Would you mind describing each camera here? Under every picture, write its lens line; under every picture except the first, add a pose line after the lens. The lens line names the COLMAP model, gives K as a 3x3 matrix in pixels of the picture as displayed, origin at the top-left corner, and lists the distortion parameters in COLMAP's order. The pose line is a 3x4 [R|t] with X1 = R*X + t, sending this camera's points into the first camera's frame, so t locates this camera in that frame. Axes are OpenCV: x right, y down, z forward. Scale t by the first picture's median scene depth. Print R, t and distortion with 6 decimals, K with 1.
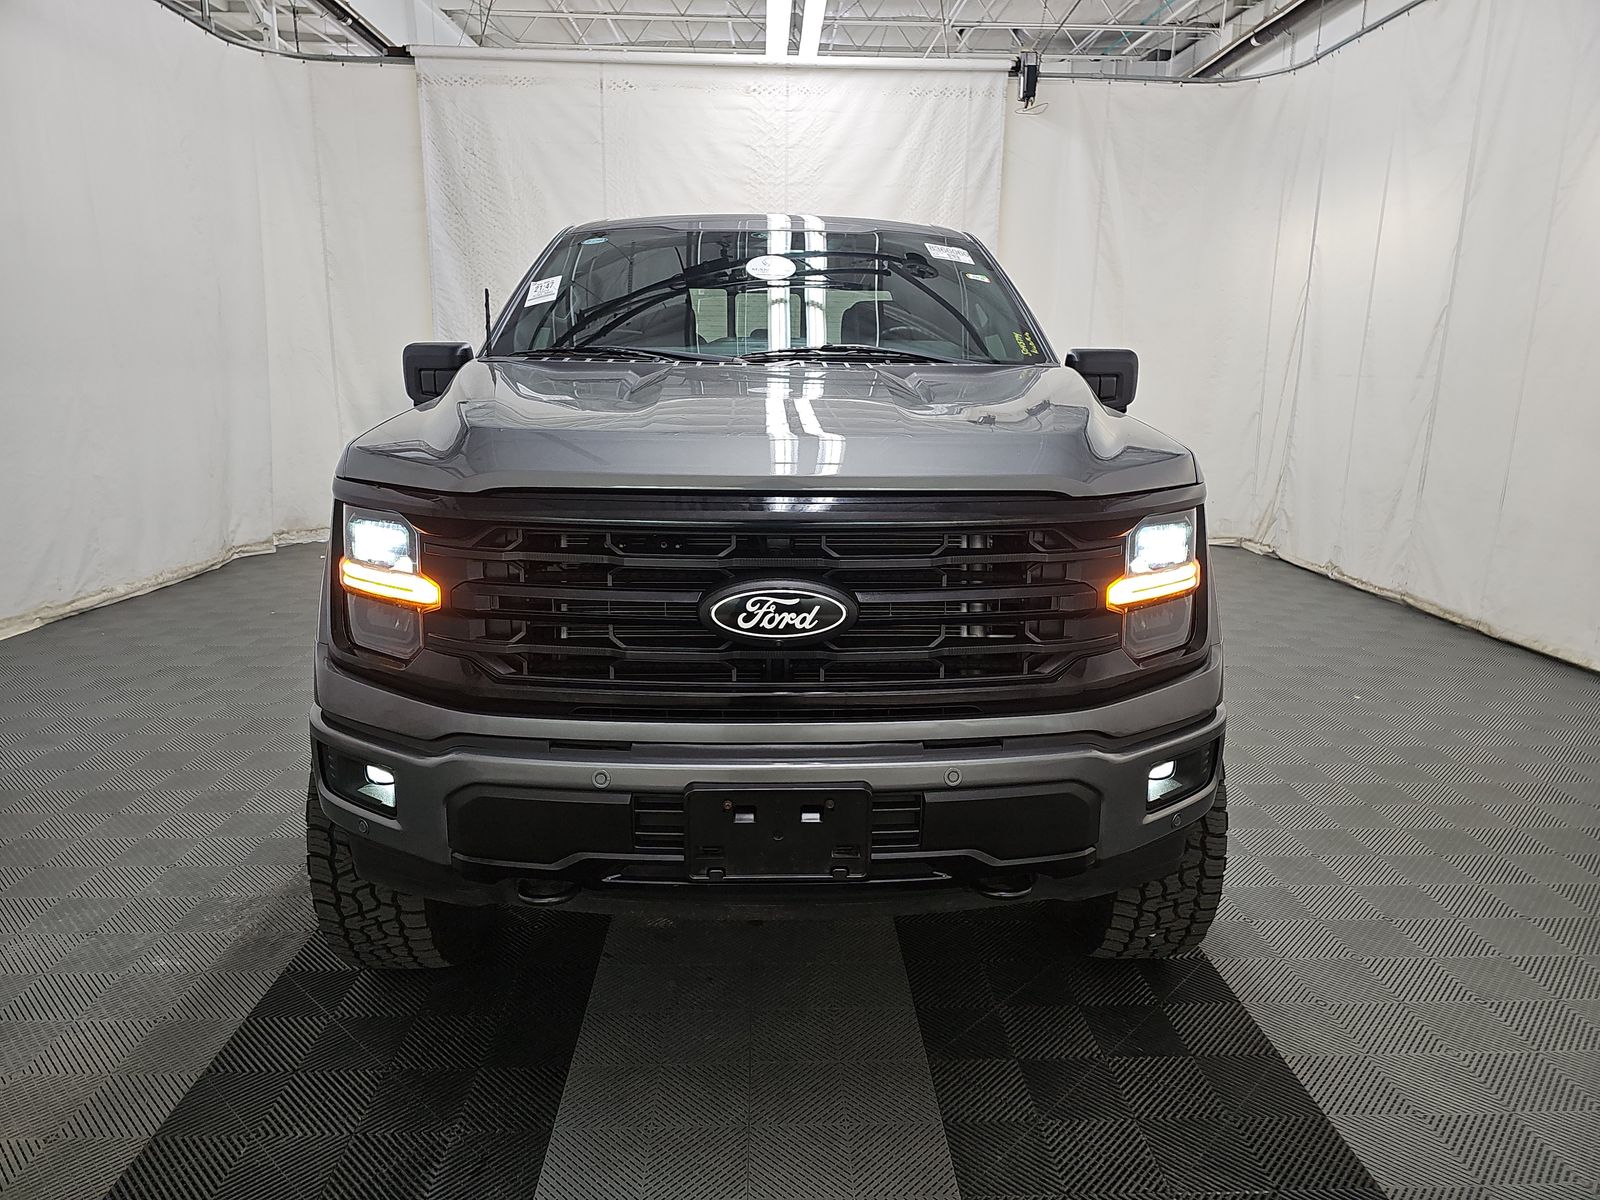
lens RADIAL K [[1043.2, 0, 760.0], [0, 1043.2, 617.1], [0, 0, 1]] dist [0.031003, -0.017121]
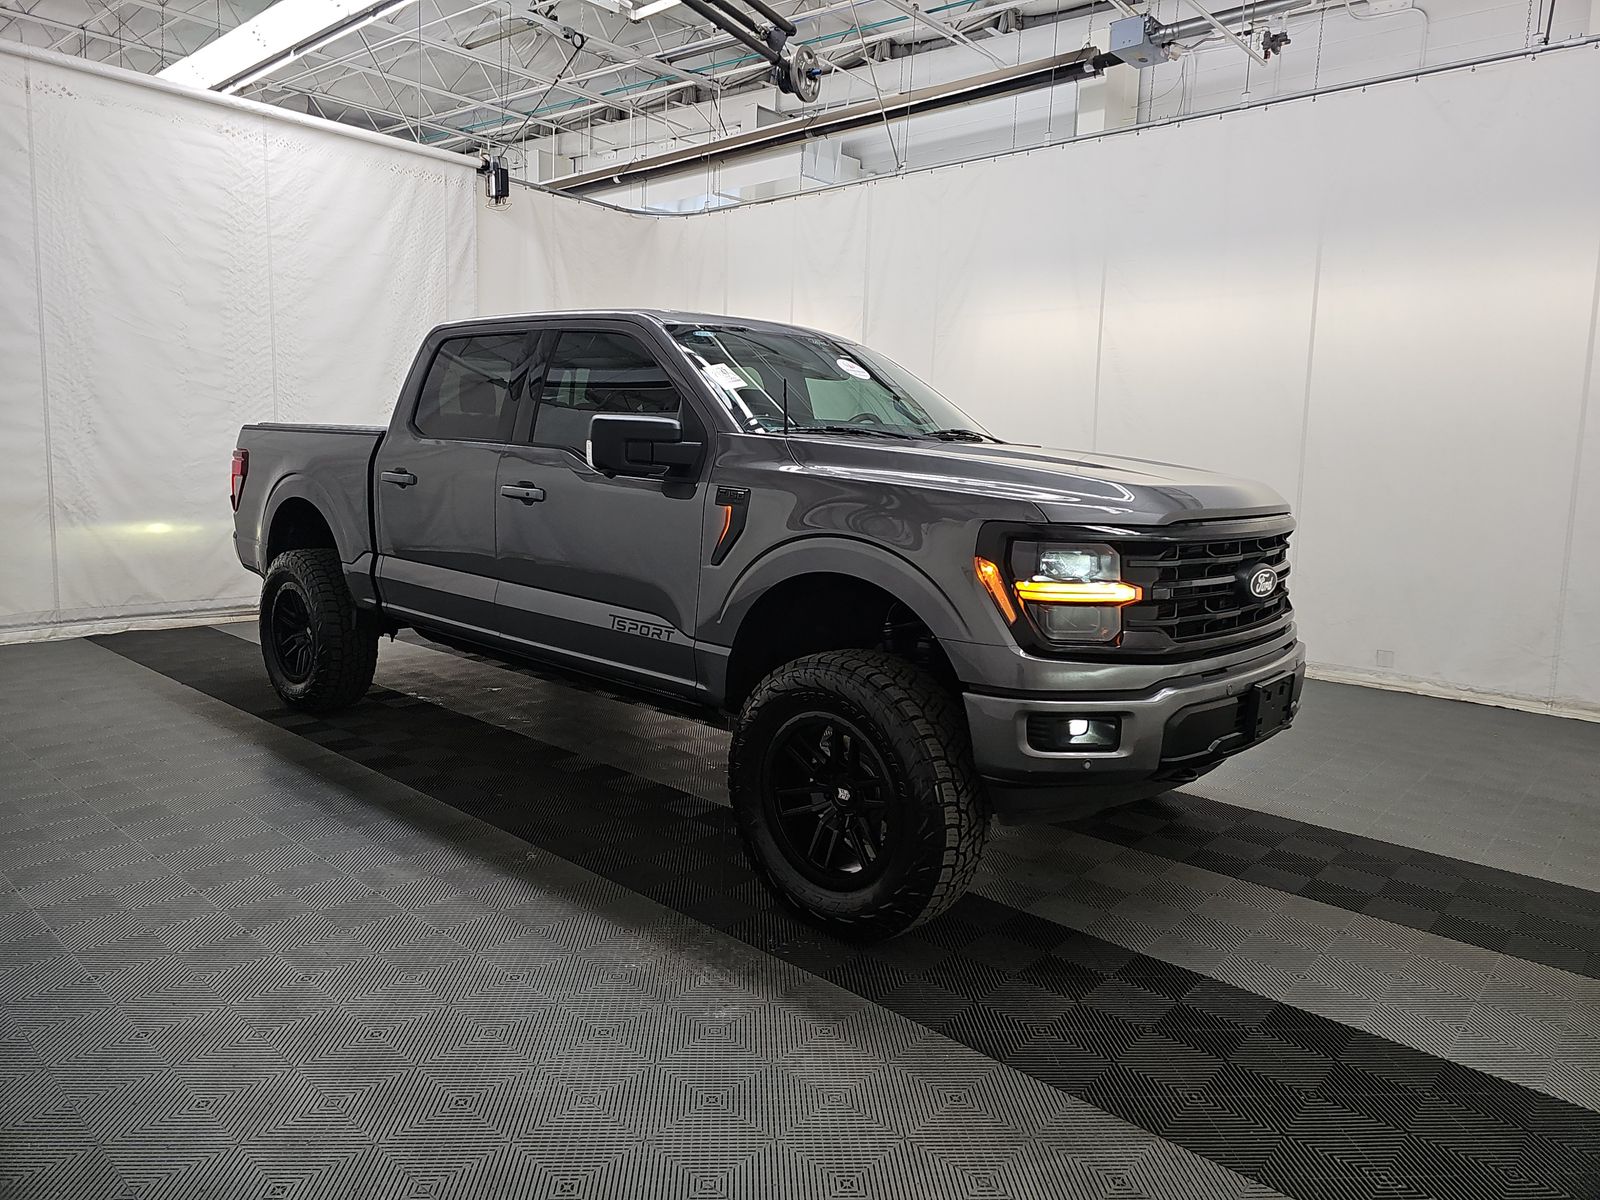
lens RADIAL K [[1043.2, 0, 804.3], [0, 1043.2, 584.4], [0, 0, 1]] dist [0.031003, -0.017121]
pose [[0.699883, -0.081173, 0.709630, -0.335253], [0.145232, 0.988939, -0.030114, -0.011149], [-0.699336, 0.124137, 0.703931, 0.051357]]
